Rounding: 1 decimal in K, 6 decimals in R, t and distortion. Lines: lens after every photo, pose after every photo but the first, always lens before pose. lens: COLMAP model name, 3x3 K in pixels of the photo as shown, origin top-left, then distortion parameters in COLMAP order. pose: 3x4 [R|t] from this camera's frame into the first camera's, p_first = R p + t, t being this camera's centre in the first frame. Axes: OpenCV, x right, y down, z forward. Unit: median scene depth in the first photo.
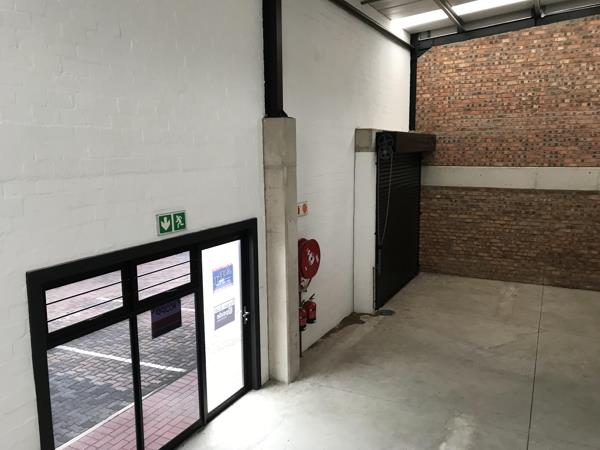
lens RADIAL K [[495.3, 0, 300.0], [0, 495.3, 225.0], [0, 0, 1]] dist [0.027700, 0.001572]
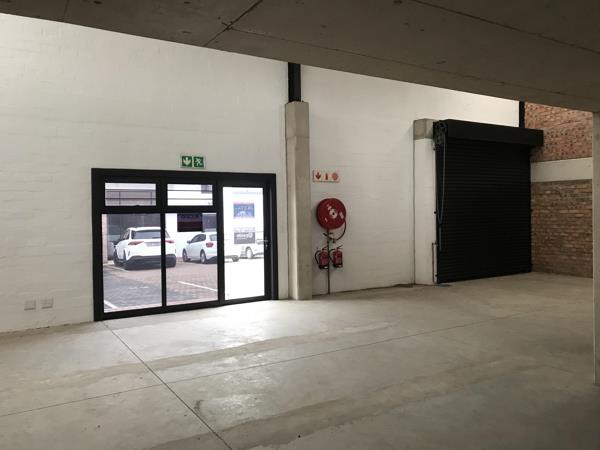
lens RADIAL K [[495.3, 0, 300.0], [0, 495.3, 225.0], [0, 0, 1]] dist [0.027700, 0.001572]
pose [[0.854080, 0.013217, -0.519974, 0.493868], [-0.075081, 0.992340, -0.098100, 0.184732], [0.514695, 0.122825, 0.848530, -0.101140]]
